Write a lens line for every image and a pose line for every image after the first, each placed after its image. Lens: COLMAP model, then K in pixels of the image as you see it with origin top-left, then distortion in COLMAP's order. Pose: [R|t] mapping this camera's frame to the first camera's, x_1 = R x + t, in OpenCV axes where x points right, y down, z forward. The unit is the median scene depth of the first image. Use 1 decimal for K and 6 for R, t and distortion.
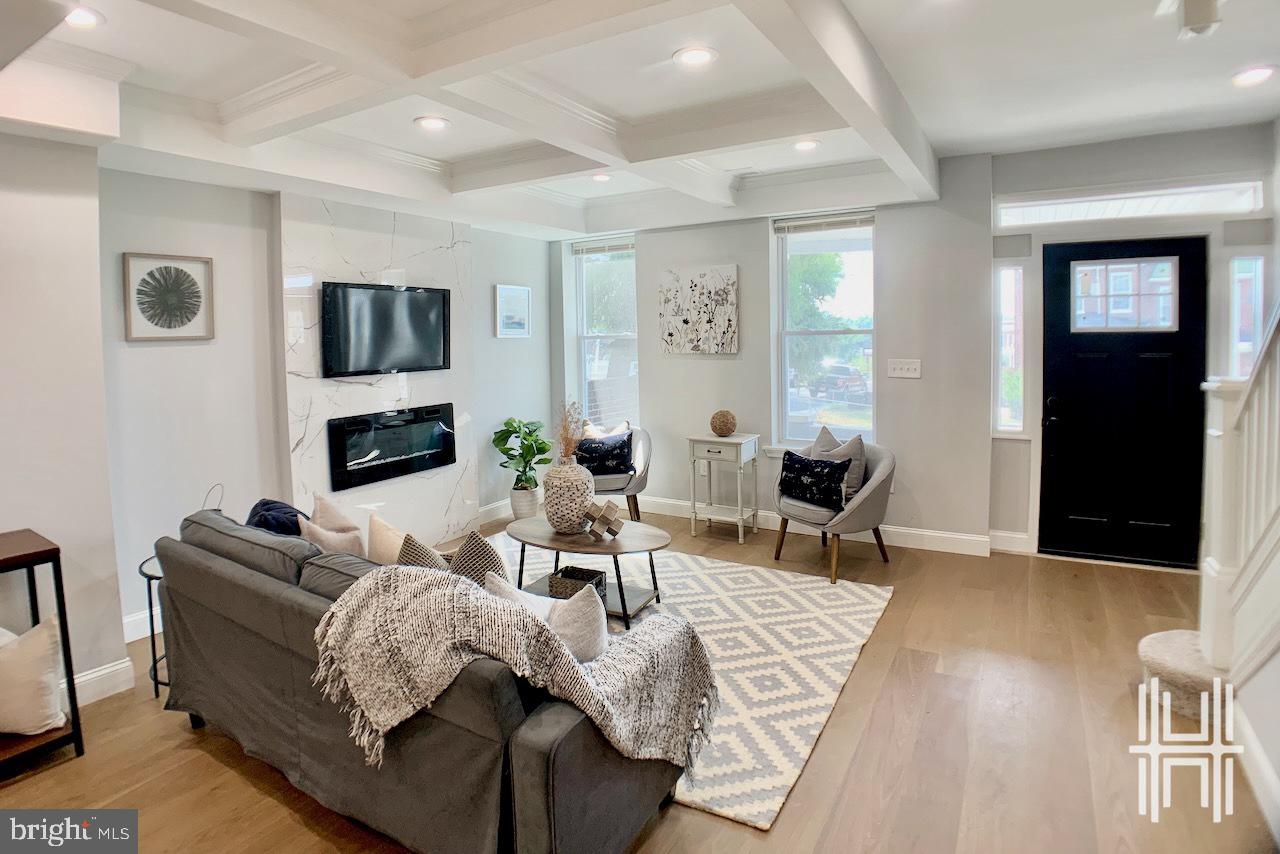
lens RADIAL K [[666.5, 0, 637.2], [0, 666.5, 362.1], [0, 0, 1]] dist [-0.074301, -0.000303]
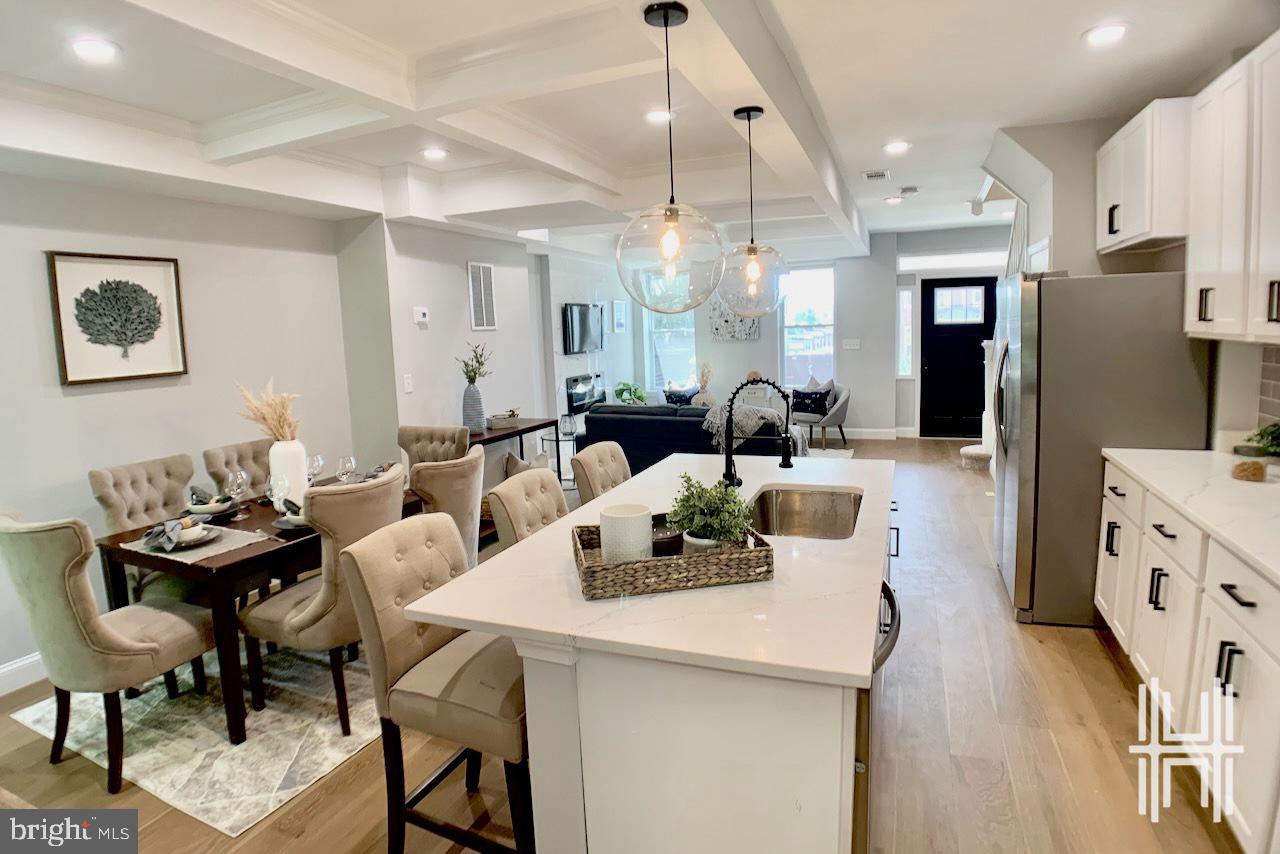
lens RADIAL K [[687.1, 0, 653.9], [0, 687.1, 416.2], [0, 0, 1]] dist [-0.066946, -0.001533]
pose [[0.984257, -0.038738, 0.172448, -0.540079], [0.025384, 0.996553, 0.078977, 0.048980], [-0.174913, -0.073356, 0.981847, -0.906939]]
